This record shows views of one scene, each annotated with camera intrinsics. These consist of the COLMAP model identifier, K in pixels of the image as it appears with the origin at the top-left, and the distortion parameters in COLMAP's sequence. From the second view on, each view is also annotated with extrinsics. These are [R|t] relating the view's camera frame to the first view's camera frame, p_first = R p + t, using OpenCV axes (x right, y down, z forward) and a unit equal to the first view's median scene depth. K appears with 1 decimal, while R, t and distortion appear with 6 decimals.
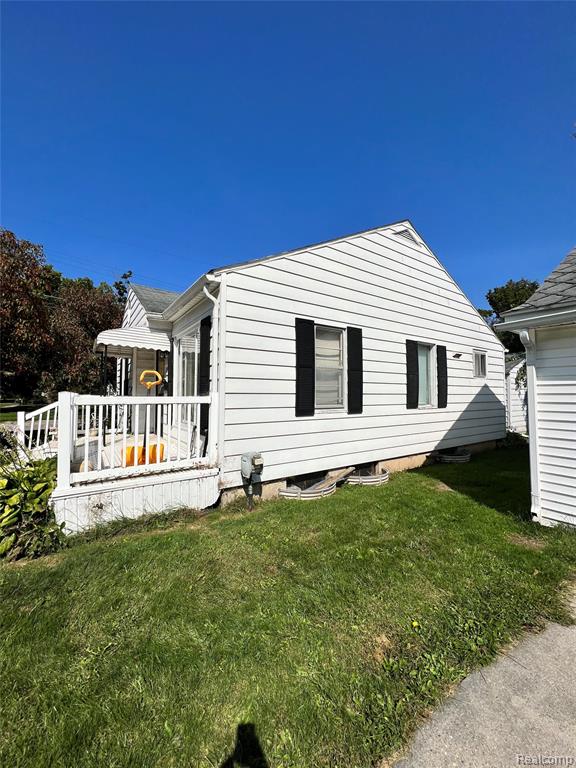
lens RADIAL K [[307.9, 0, 287.7], [0, 307.9, 382.9], [0, 0, 1]] dist [-0.000270, -0.000106]
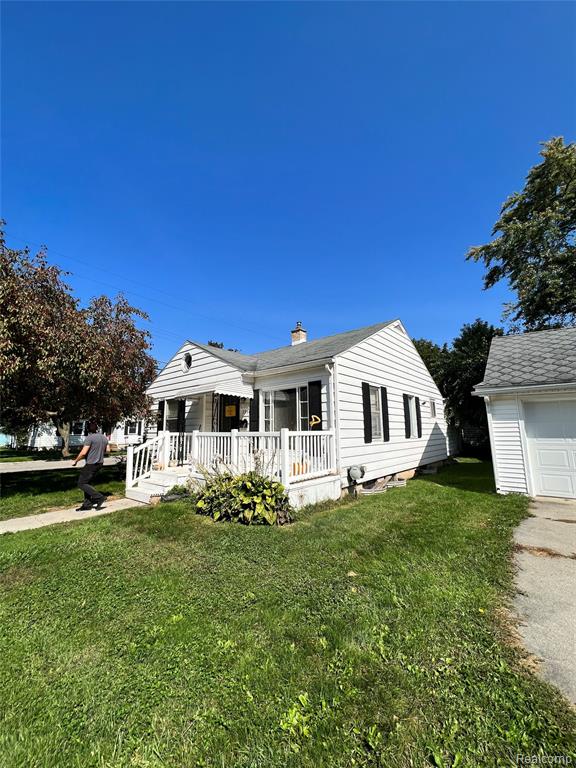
lens RADIAL K [[307.9, 0, 288.3], [0, 307.9, 383.2], [0, 0, 1]] dist [-0.000270, -0.000106]
pose [[0.964010, 0.030051, 0.264160, -0.692592], [0.001221, 0.993080, -0.117431, -0.011597], [-0.265861, 0.113527, 0.957303, -0.407046]]
